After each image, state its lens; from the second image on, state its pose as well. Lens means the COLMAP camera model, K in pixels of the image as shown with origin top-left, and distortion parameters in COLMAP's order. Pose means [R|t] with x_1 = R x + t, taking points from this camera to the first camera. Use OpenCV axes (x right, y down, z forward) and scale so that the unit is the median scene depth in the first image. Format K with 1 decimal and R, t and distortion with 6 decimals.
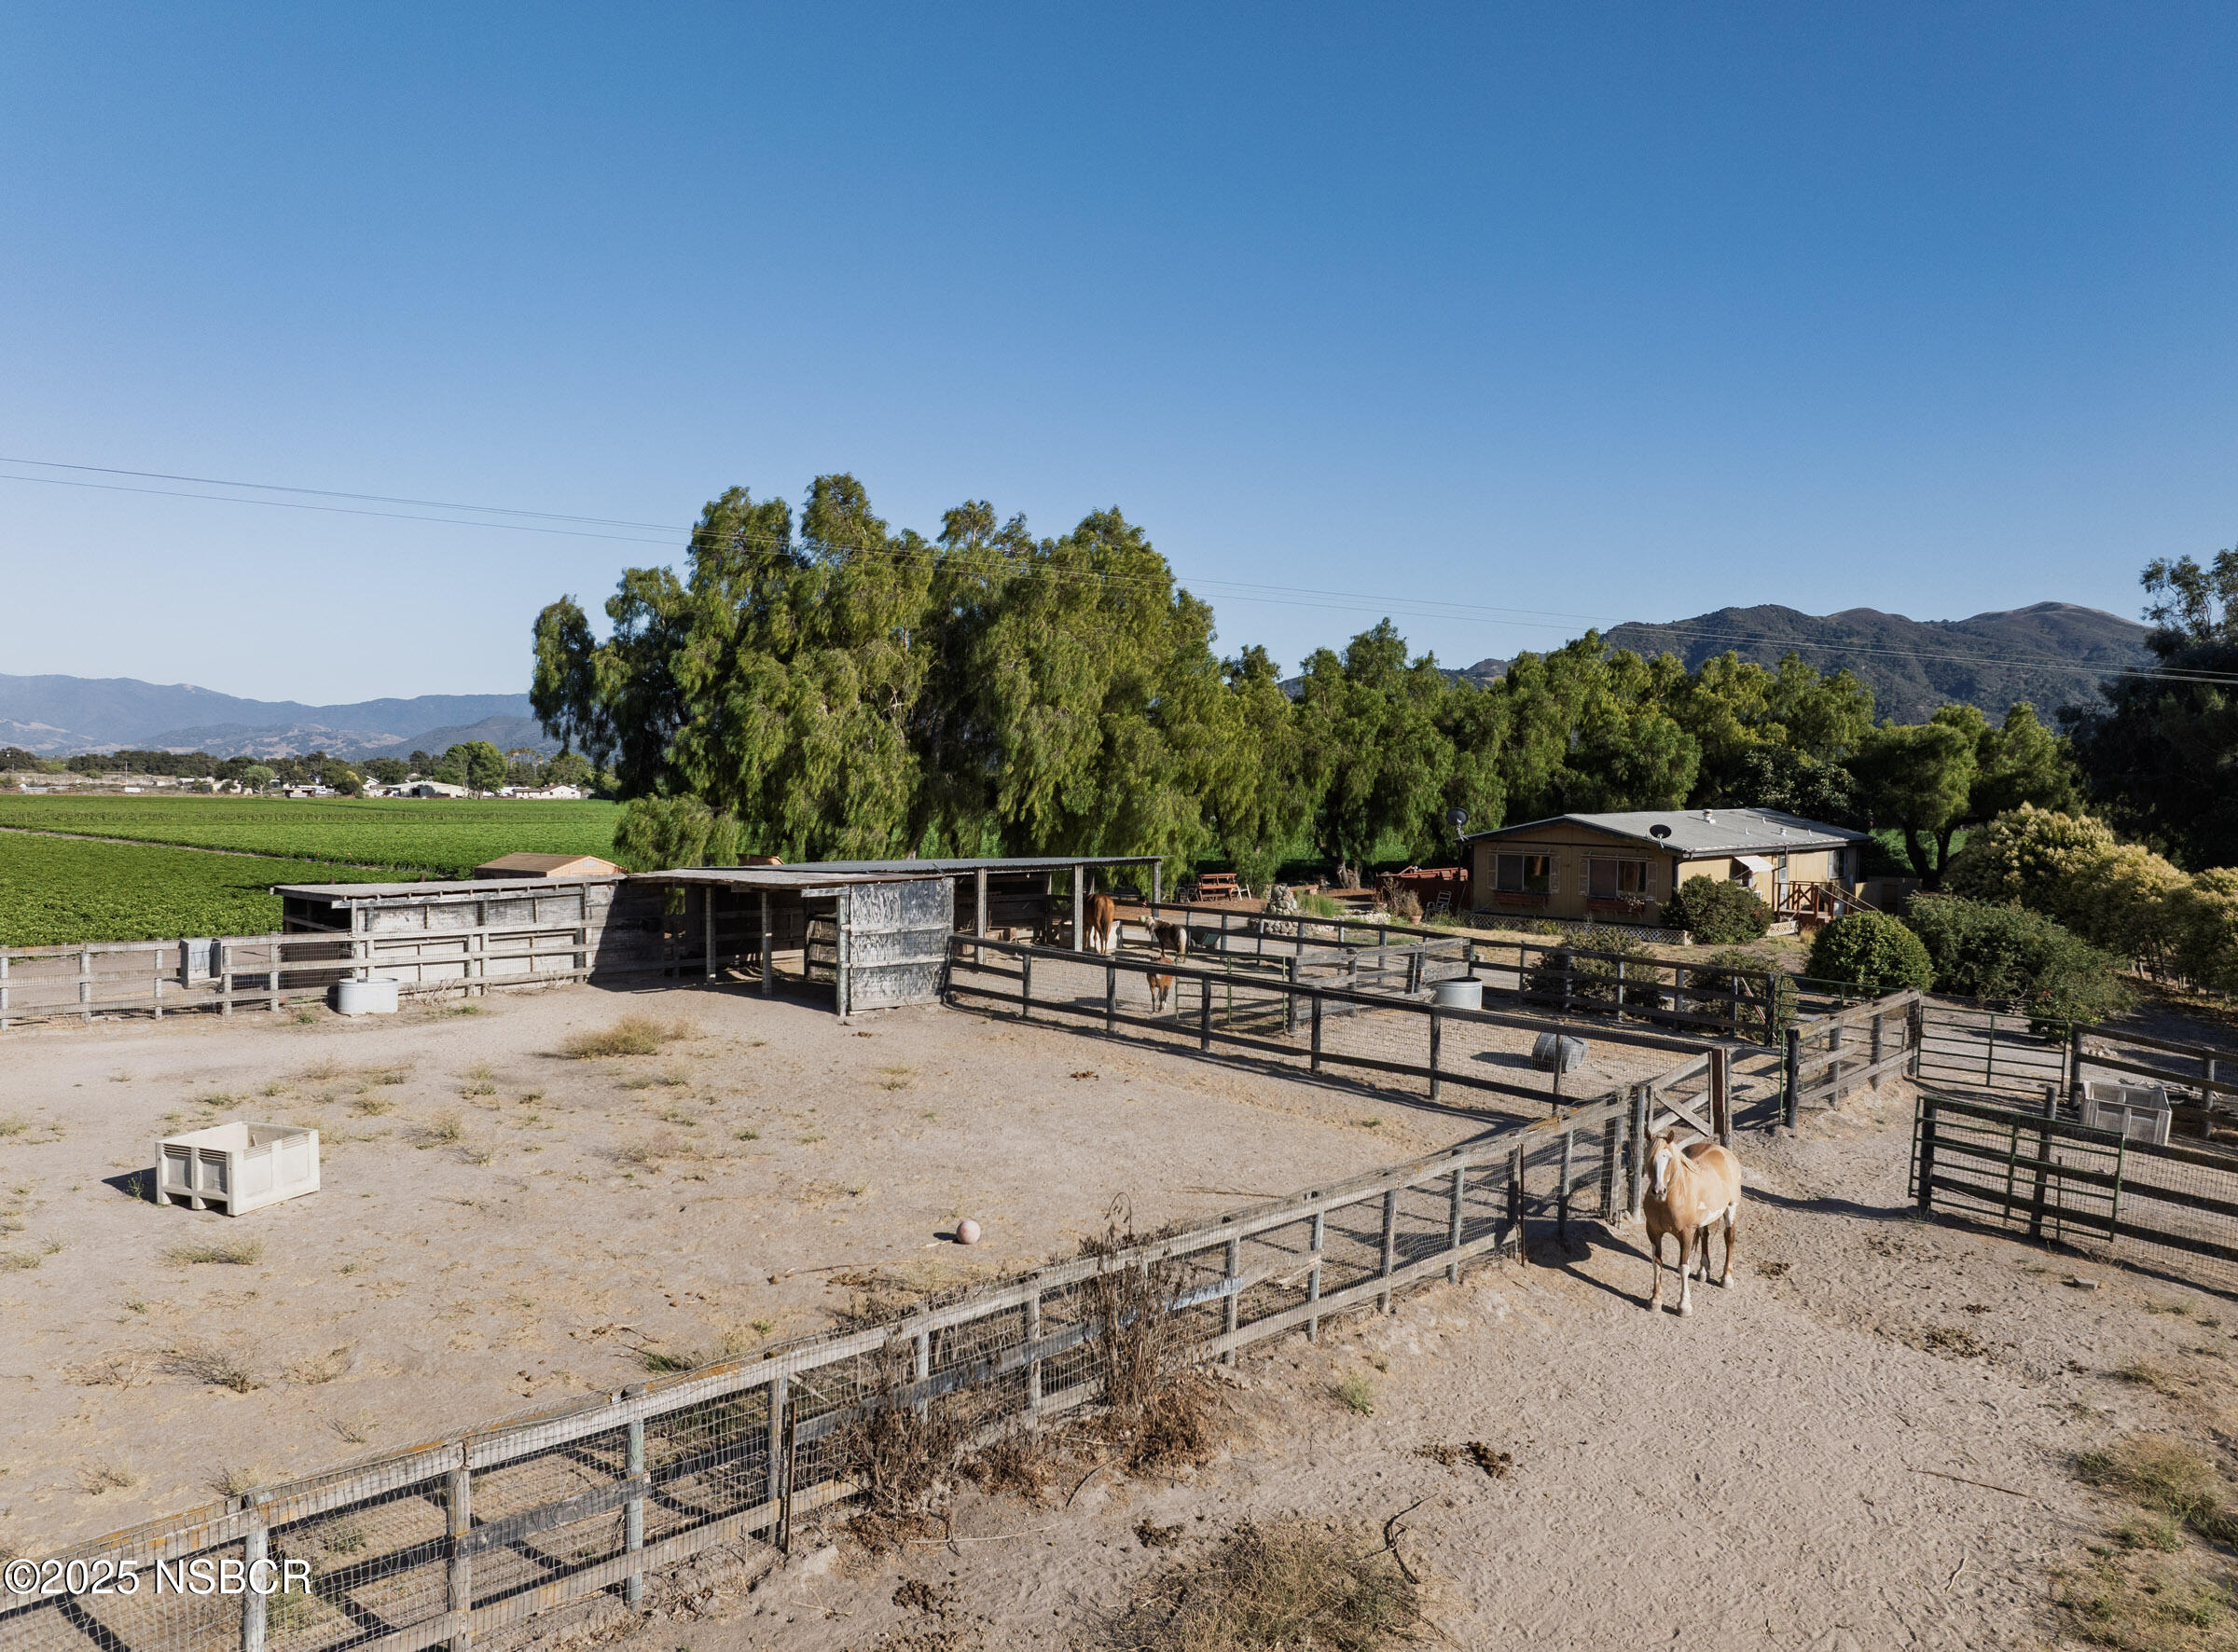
lens RADIAL K [[1670.9, 0, 1119.0], [0, 1670.9, 826.0], [0, 0, 1]] dist [-0.035011, -0.005030]
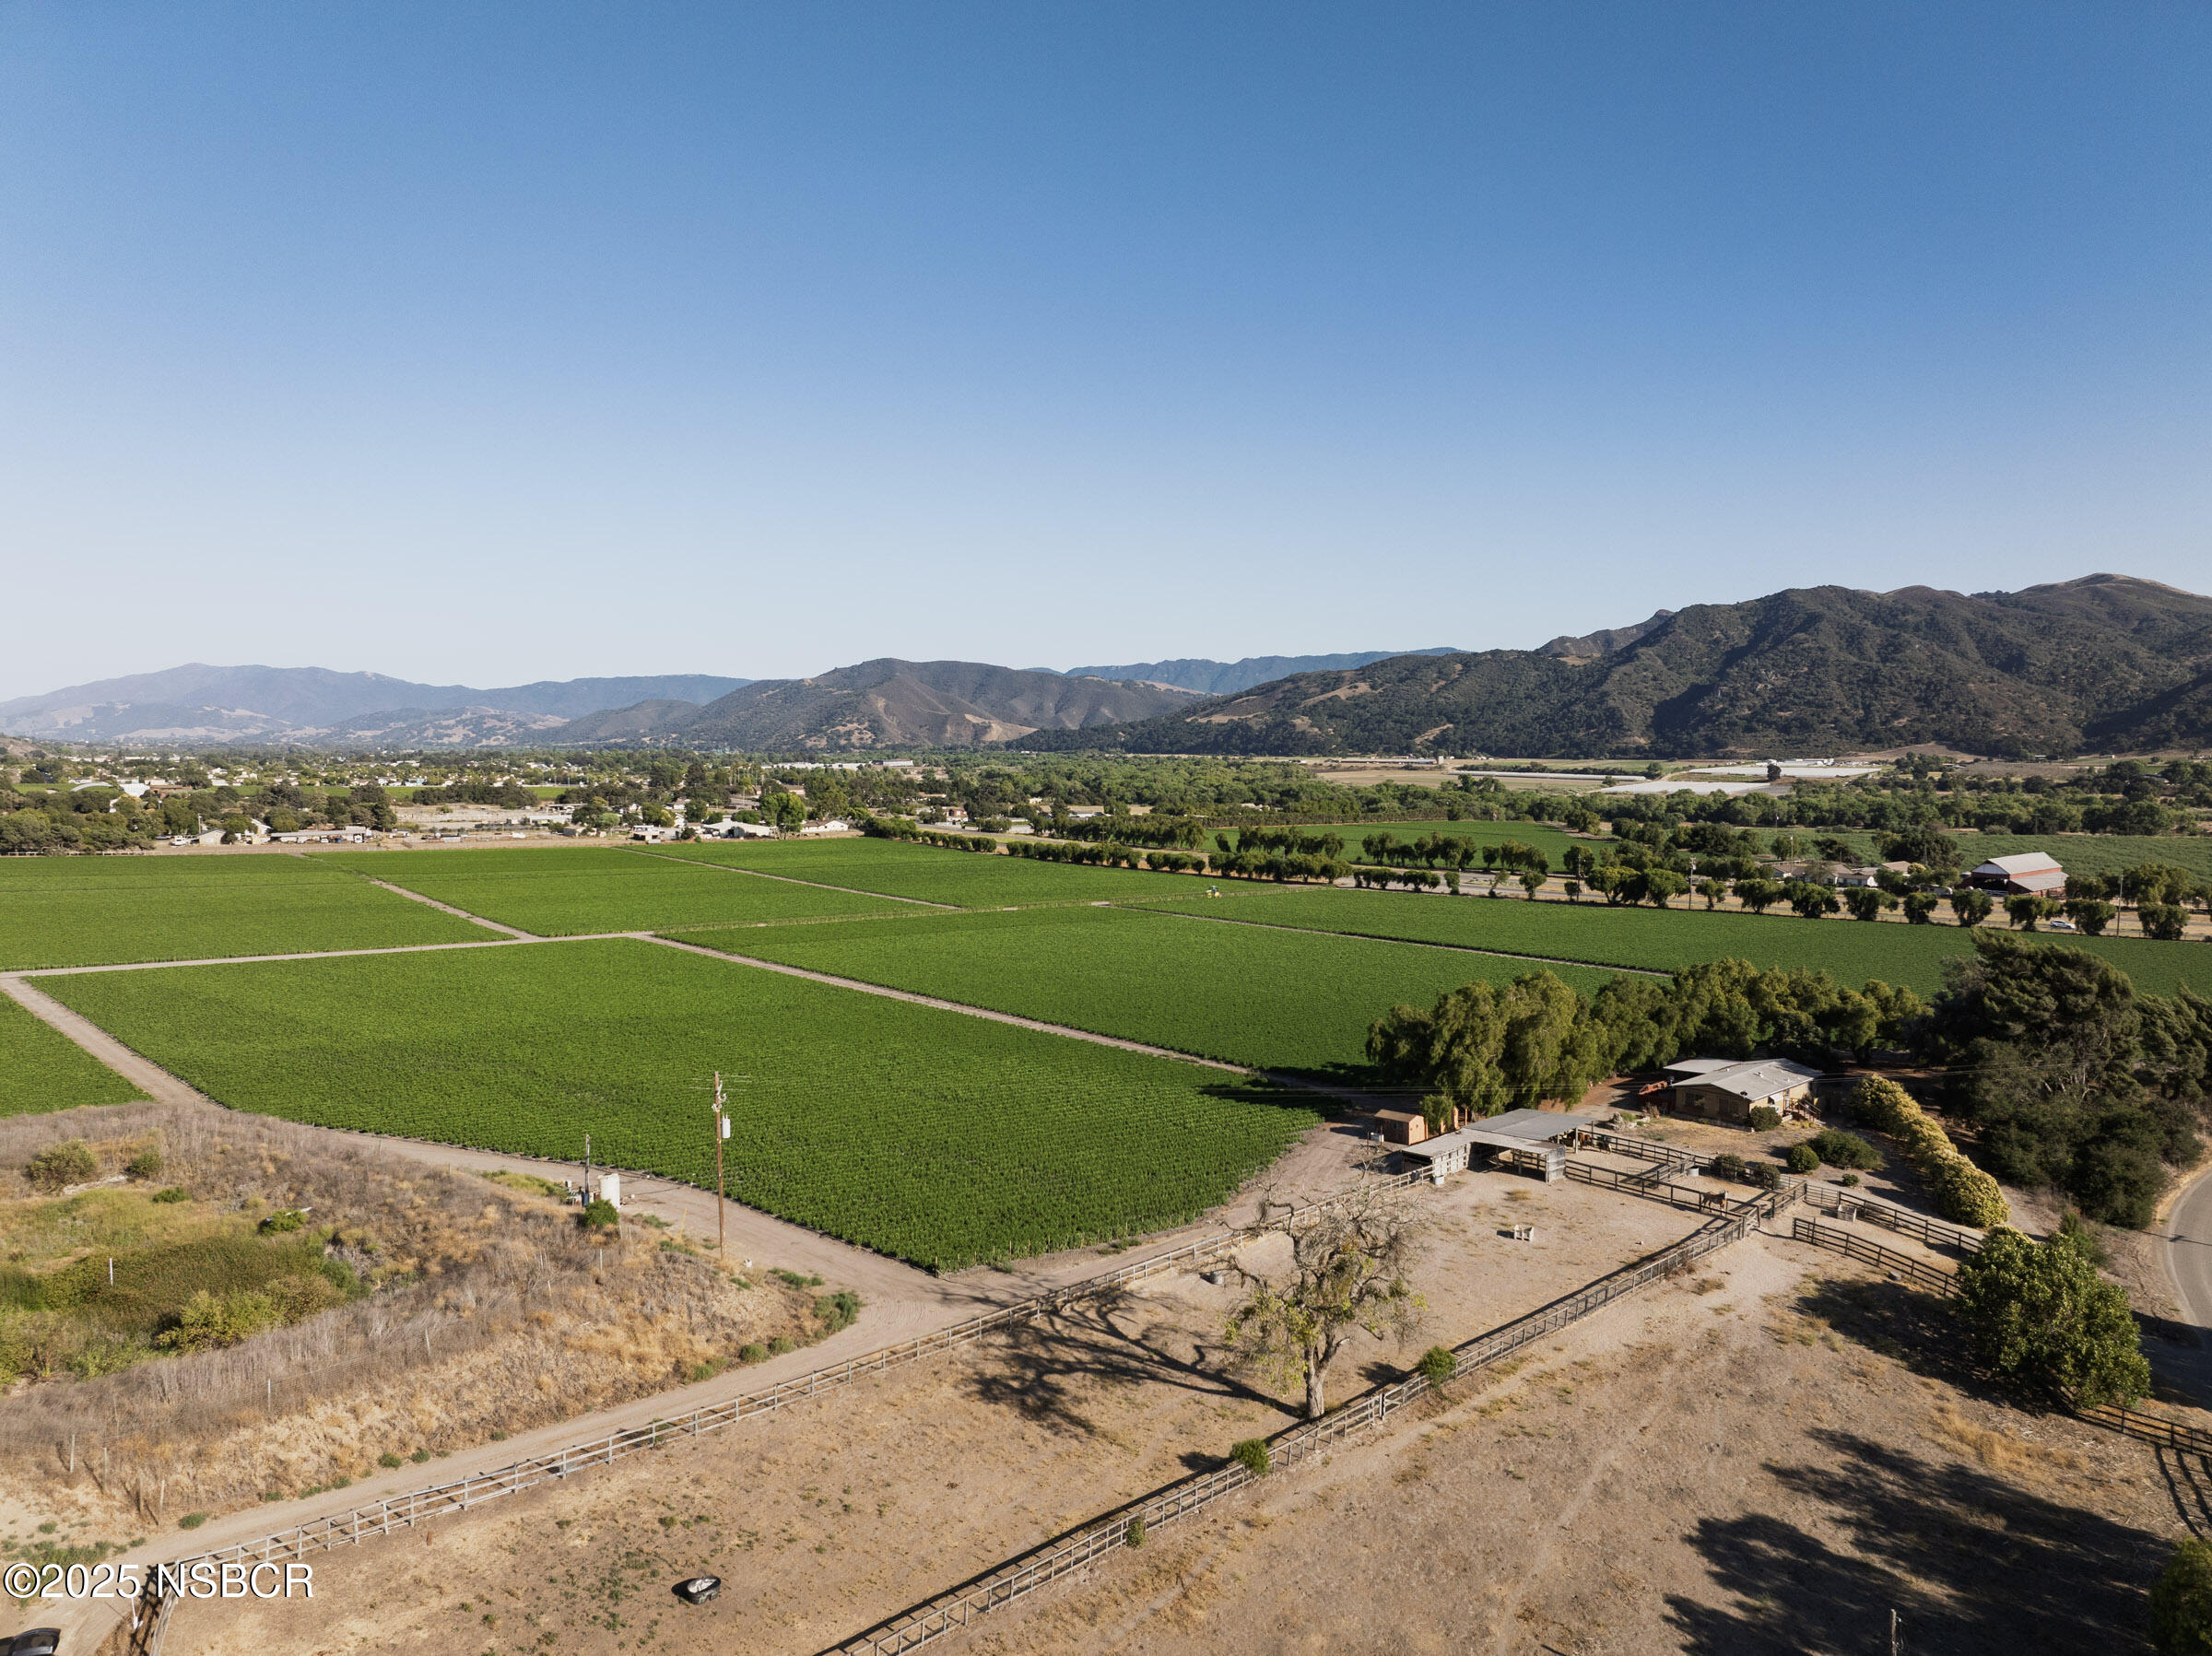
lens RADIAL K [[1556.6, 0, 1106.0], [0, 1556.6, 828.0], [0, 0, 1]] dist [-0.038361, -0.001372]
pose [[0.997728, -0.011166, -0.066436, -0.486355], [0.012923, 0.999576, 0.026087, -0.432320], [0.066116, -0.026886, 0.997450, -1.417670]]
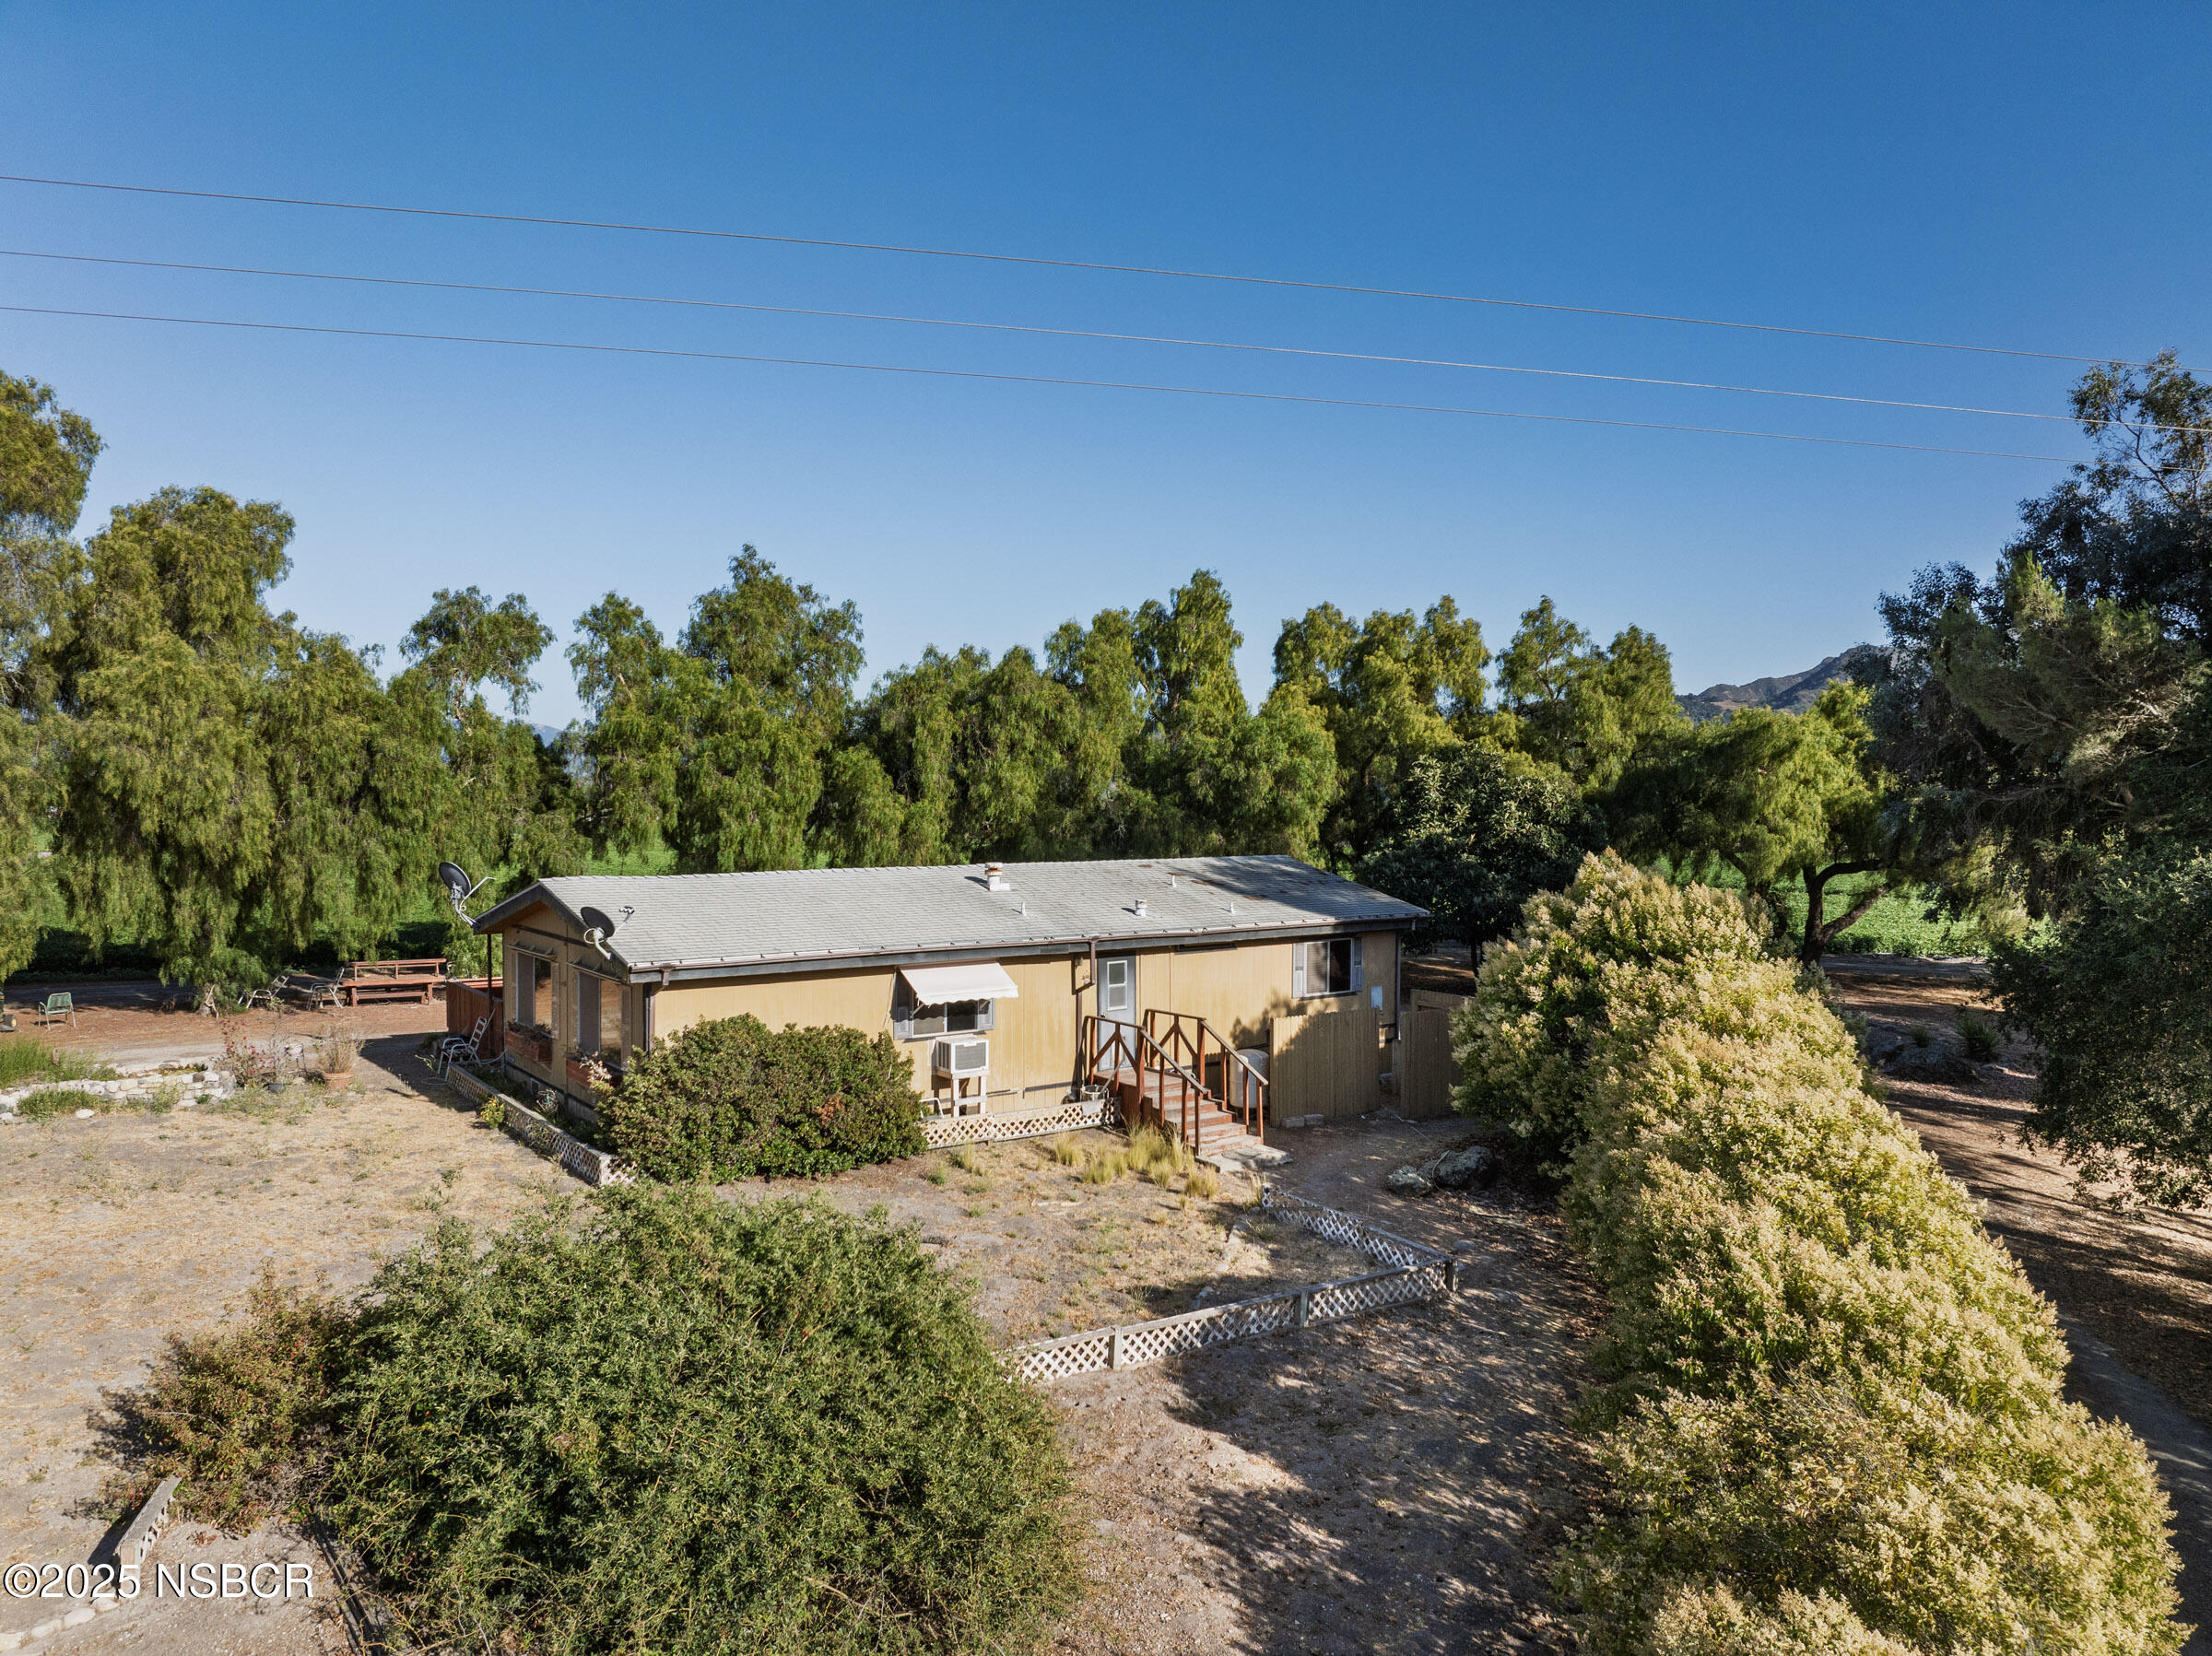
lens RADIAL K [[1556.6, 0, 1106.0], [0, 1556.6, 828.0], [0, 0, 1]] dist [-0.038361, -0.001372]
pose [[0.986434, -0.002661, -0.164134, 0.404722], [0.000515, 0.999914, -0.013117, -0.012776], [0.164155, 0.012854, 0.986351, 0.470867]]
